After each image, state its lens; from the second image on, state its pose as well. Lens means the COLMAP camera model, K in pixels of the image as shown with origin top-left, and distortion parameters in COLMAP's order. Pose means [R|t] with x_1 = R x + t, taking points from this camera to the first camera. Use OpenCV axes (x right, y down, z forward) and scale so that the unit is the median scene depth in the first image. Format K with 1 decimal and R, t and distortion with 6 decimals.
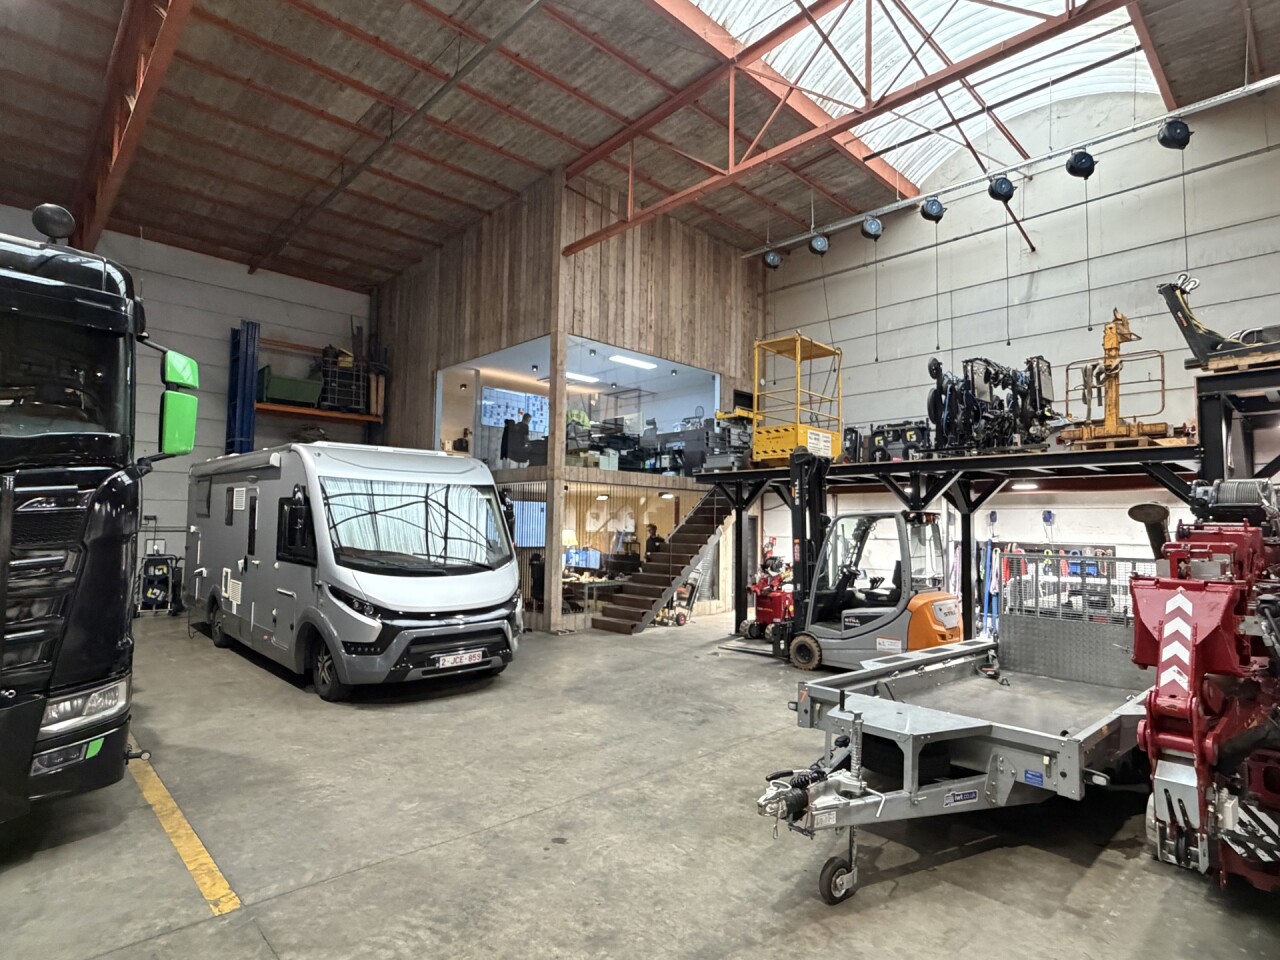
lens RADIAL K [[677.0, 0, 641.7], [0, 677.0, 479.0], [0, 0, 1]] dist [0.001572, -0.000044]
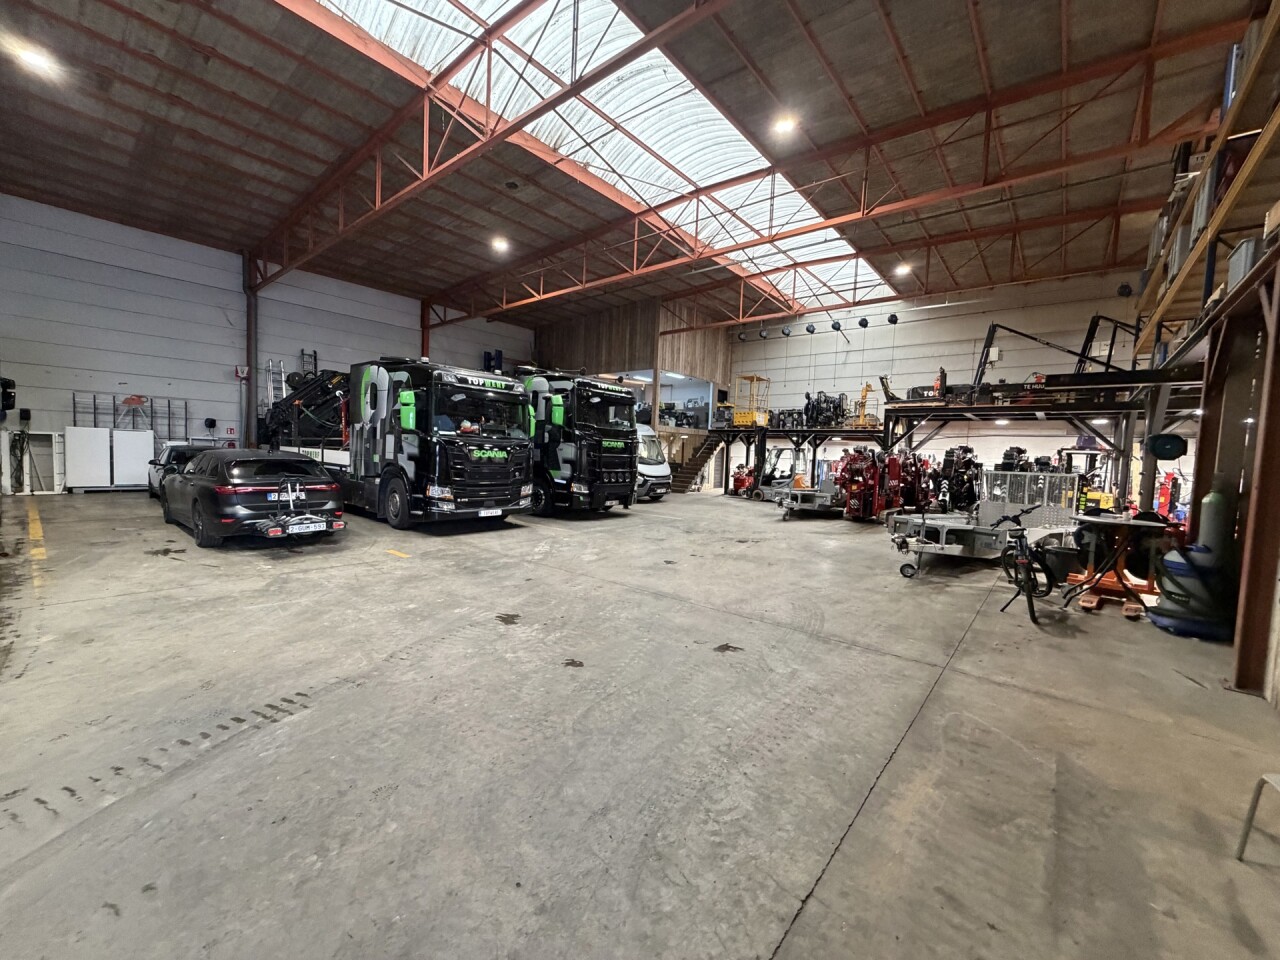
lens RADIAL K [[509.1, 0, 637.3], [0, 509.1, 478.2], [0, 0, 1]] dist [0.000051, 0.000524]
pose [[0.993981, 0.015981, 0.108385, -0.476306], [-0.029357, 0.991978, 0.122958, -0.065704], [-0.105550, -0.125400, 0.986476, -1.015727]]
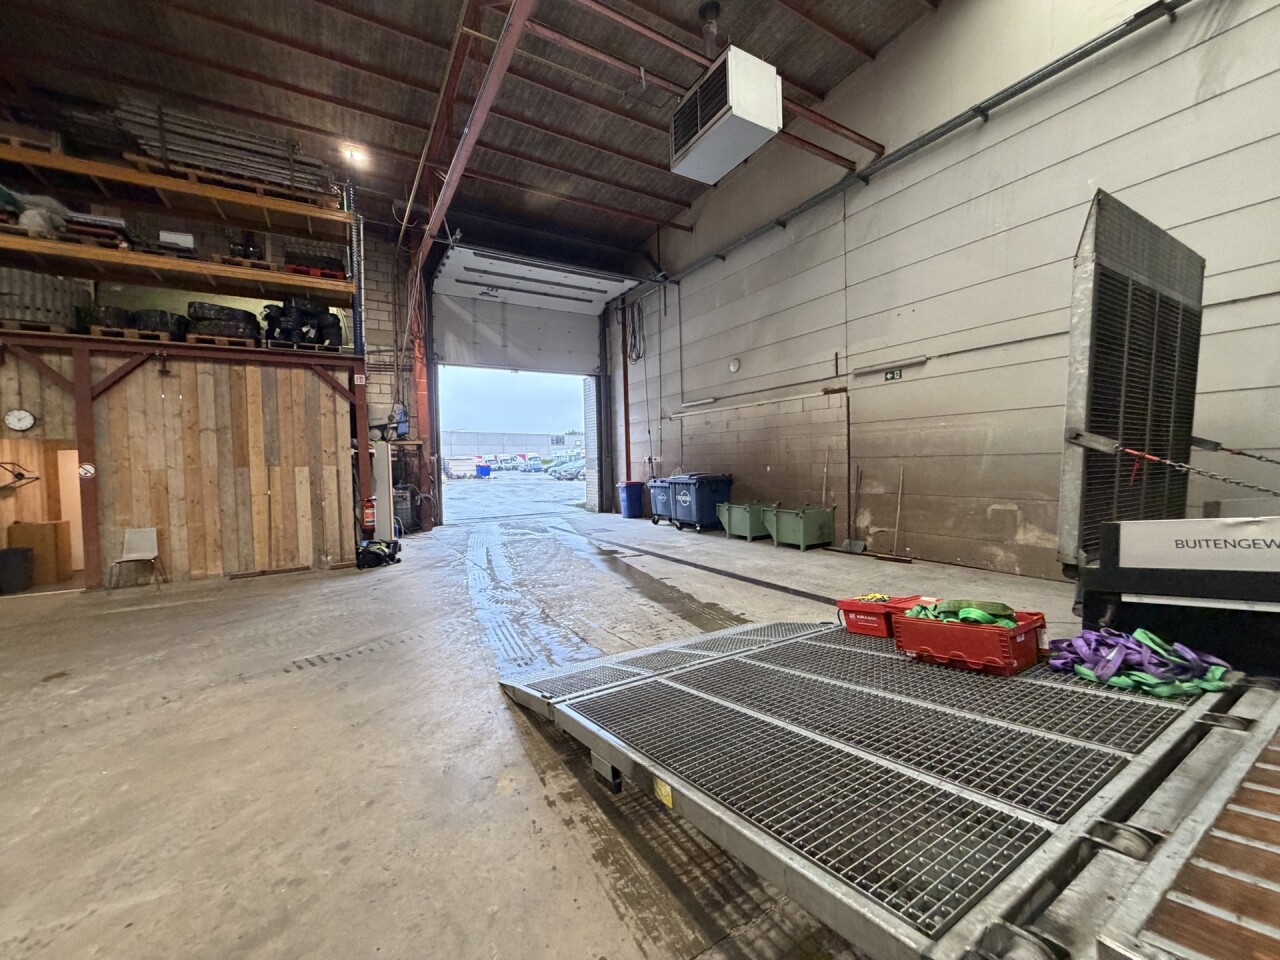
lens RADIAL K [[509.1, 0, 633.5], [0, 509.1, 479.3], [0, 0, 1]] dist [0.000051, 0.000524]
pose [[-0.972683, -0.002054, 0.232126, -1.060089], [-0.009462, 0.999481, -0.030807, -0.015879], [-0.231943, -0.032162, -0.972198, -0.294426]]
